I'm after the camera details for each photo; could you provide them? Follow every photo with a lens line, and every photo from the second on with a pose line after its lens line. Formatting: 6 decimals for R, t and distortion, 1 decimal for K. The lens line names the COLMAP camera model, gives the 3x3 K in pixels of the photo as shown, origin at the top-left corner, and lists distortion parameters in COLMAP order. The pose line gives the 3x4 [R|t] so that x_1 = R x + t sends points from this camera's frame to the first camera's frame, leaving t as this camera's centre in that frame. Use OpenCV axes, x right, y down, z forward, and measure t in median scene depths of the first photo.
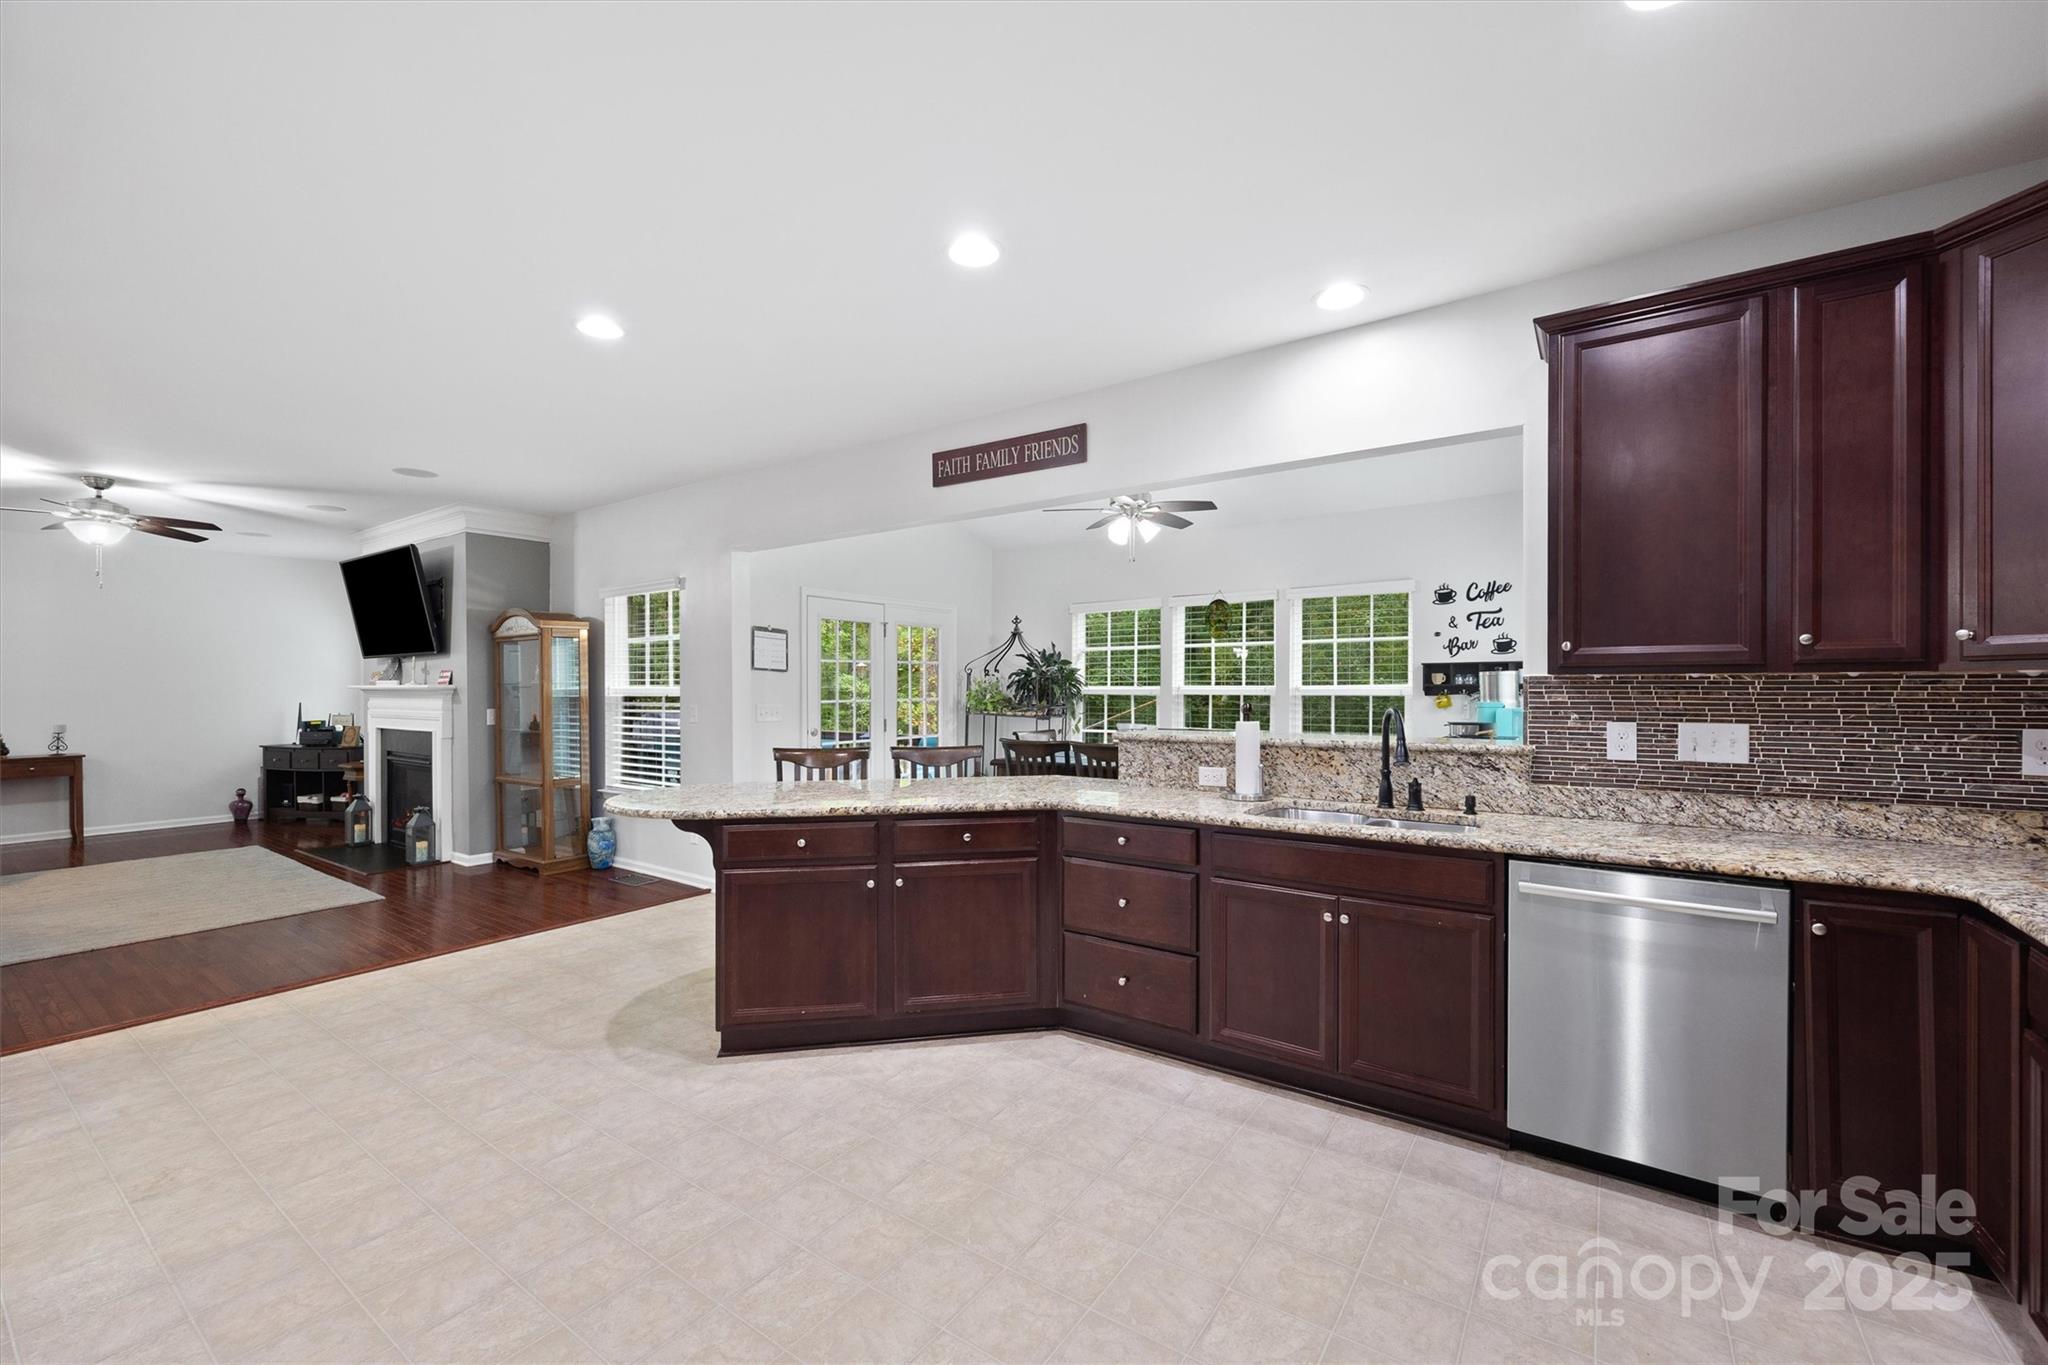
lens RADIAL K [[827.3, 0, 1038.1], [0, 827.3, 691.8], [0, 0, 1]] dist [-0.002360, -0.000397]
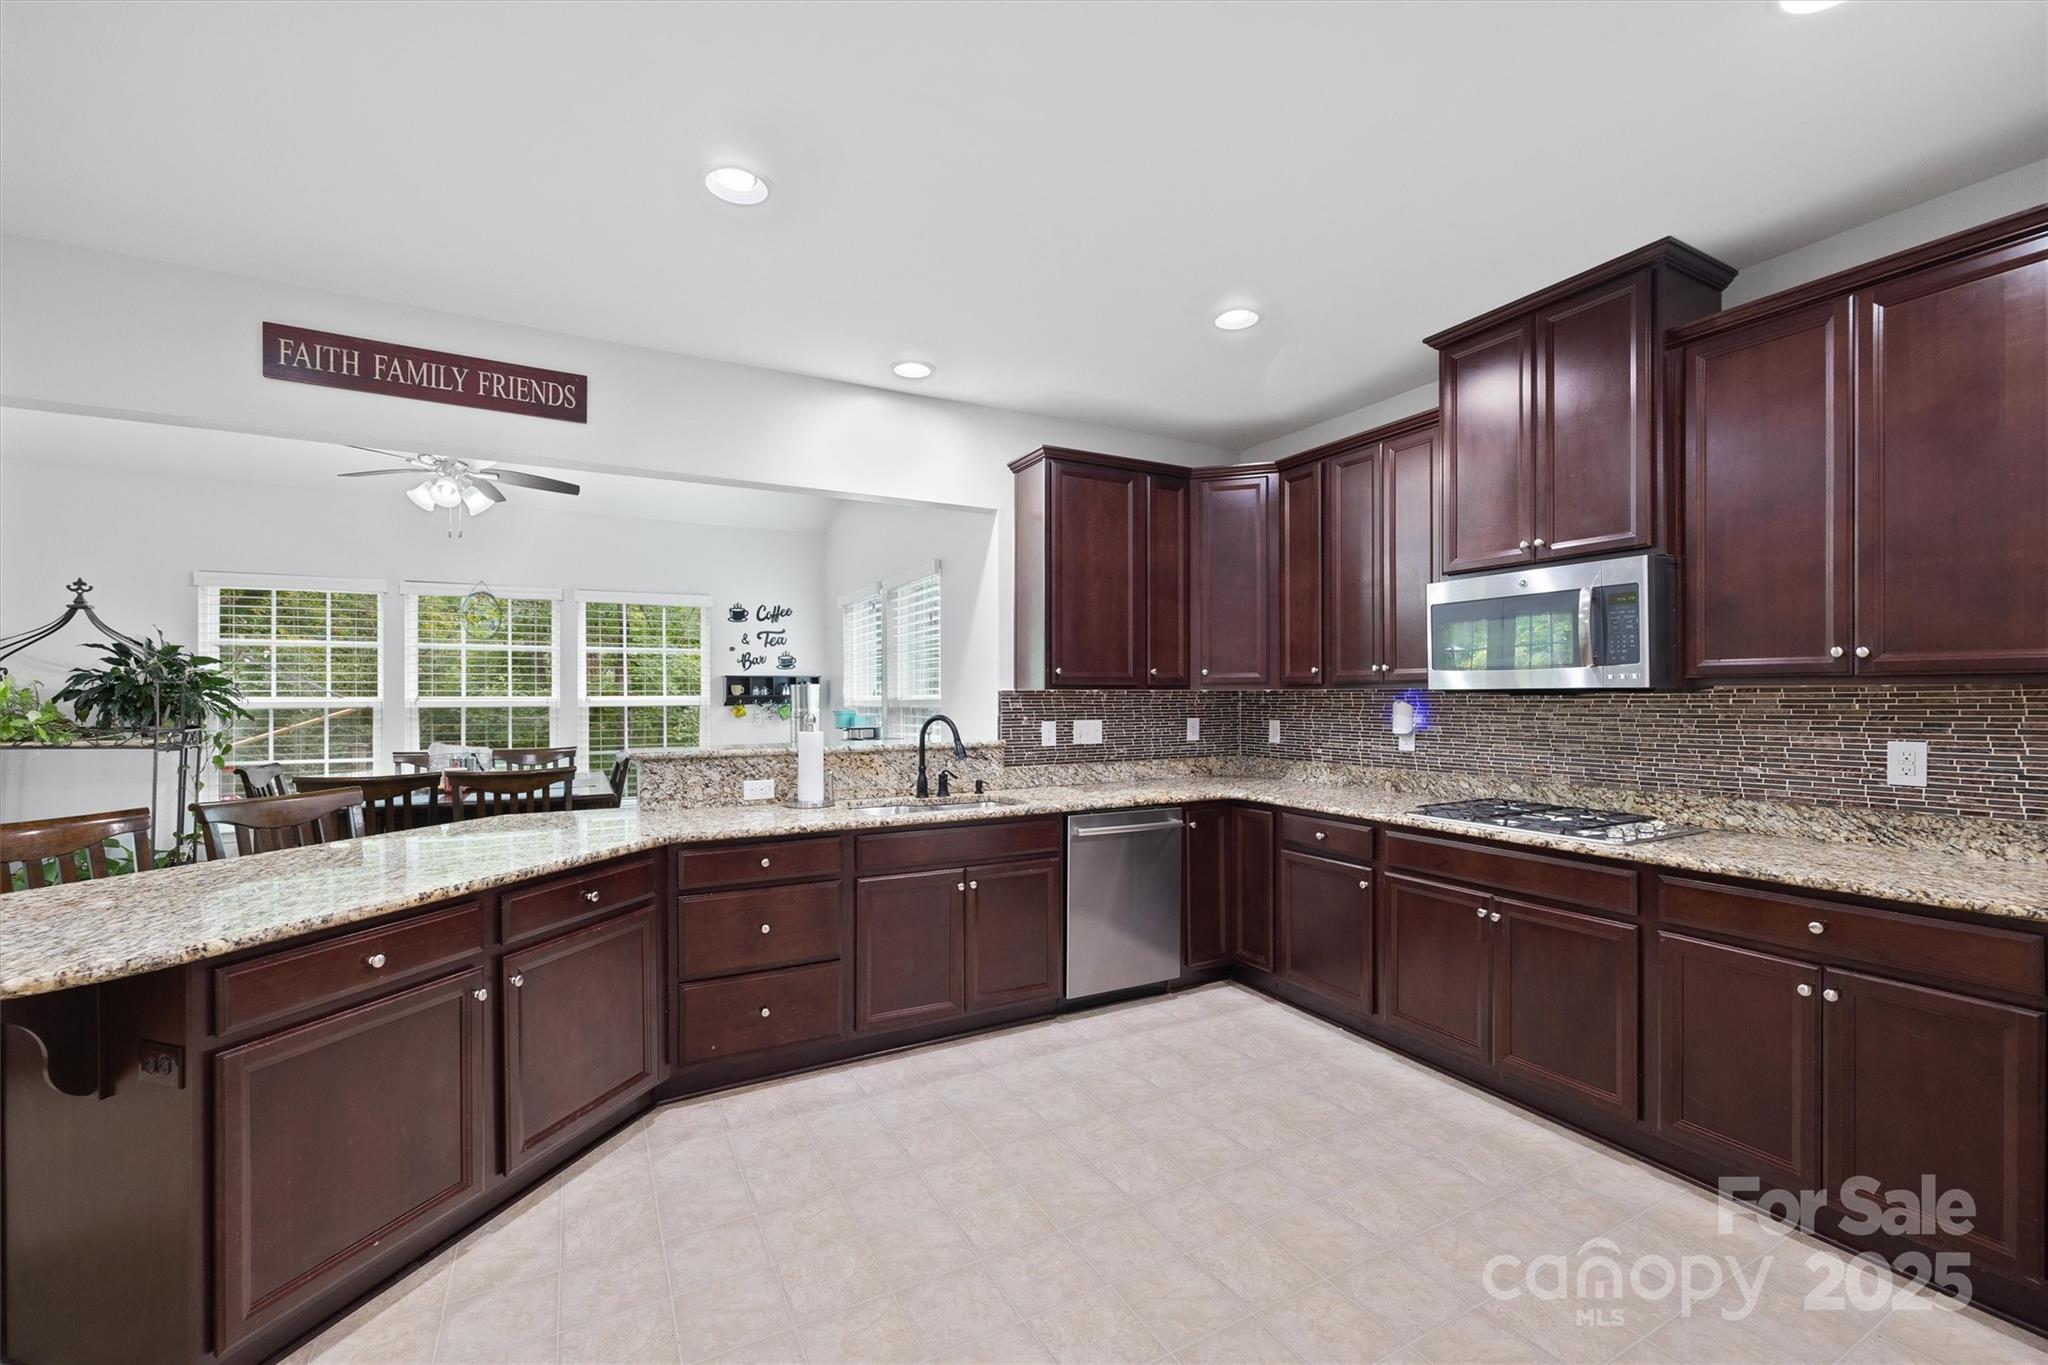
lens RADIAL K [[827.3, 0, 1038.2], [0, 827.3, 700.4], [0, 0, 1]] dist [-0.002360, -0.000397]
pose [[0.452509, -0.005029, 0.891746, -0.468384], [0.006731, 0.999975, 0.002223, -0.003348], [-0.891734, 0.004996, 0.452531, 0.234454]]
